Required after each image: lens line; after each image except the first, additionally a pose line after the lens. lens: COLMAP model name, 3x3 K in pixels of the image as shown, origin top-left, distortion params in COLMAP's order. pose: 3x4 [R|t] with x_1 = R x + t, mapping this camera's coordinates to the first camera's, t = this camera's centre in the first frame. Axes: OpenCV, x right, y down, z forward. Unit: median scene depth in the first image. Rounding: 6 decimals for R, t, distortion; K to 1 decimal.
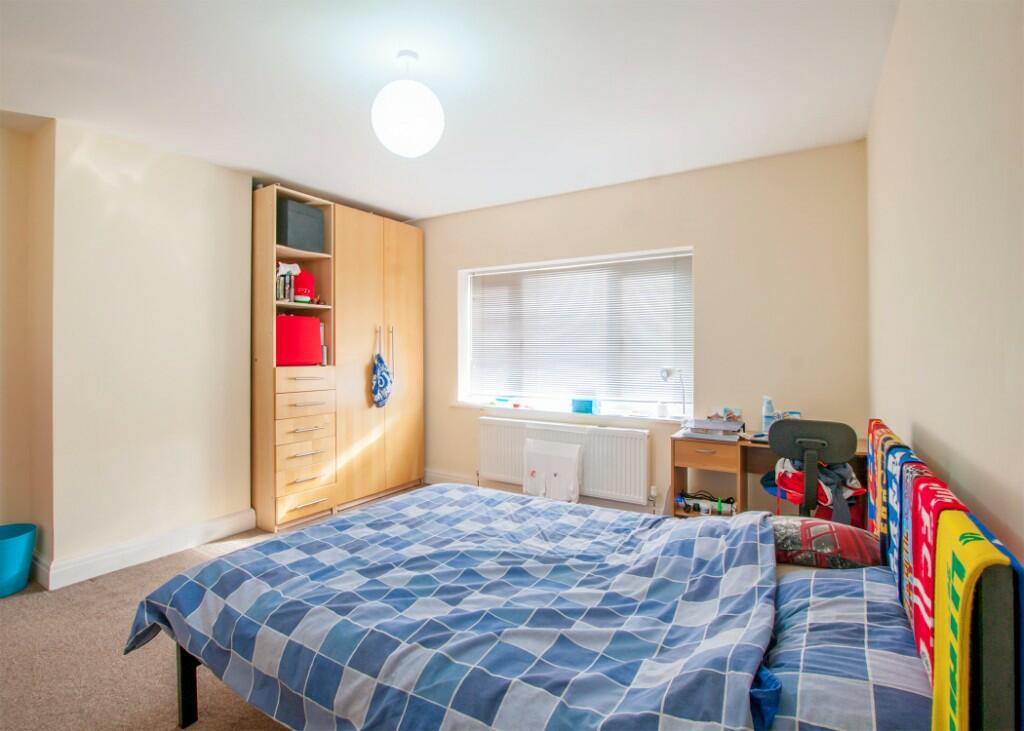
lens RADIAL K [[498.9, 0, 511.2], [0, 498.9, 356.8], [0, 0, 1]] dist [-0.001805, -0.000651]
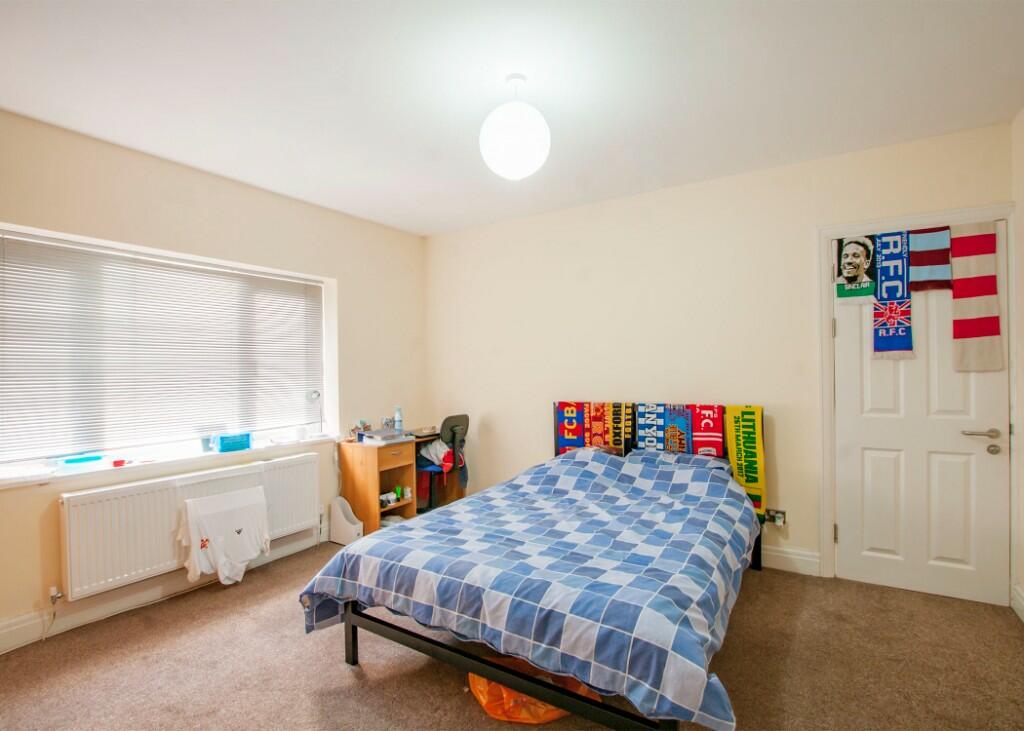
lens RADIAL K [[498.9, 0, 511.6], [0, 498.9, 369.8], [0, 0, 1]] dist [-0.001805, -0.000651]
pose [[0.026128, -0.005353, 0.999644, -0.665125], [0.019596, 0.999796, 0.004841, -0.016046], [-0.999467, 0.019462, 0.026228, 0.518779]]
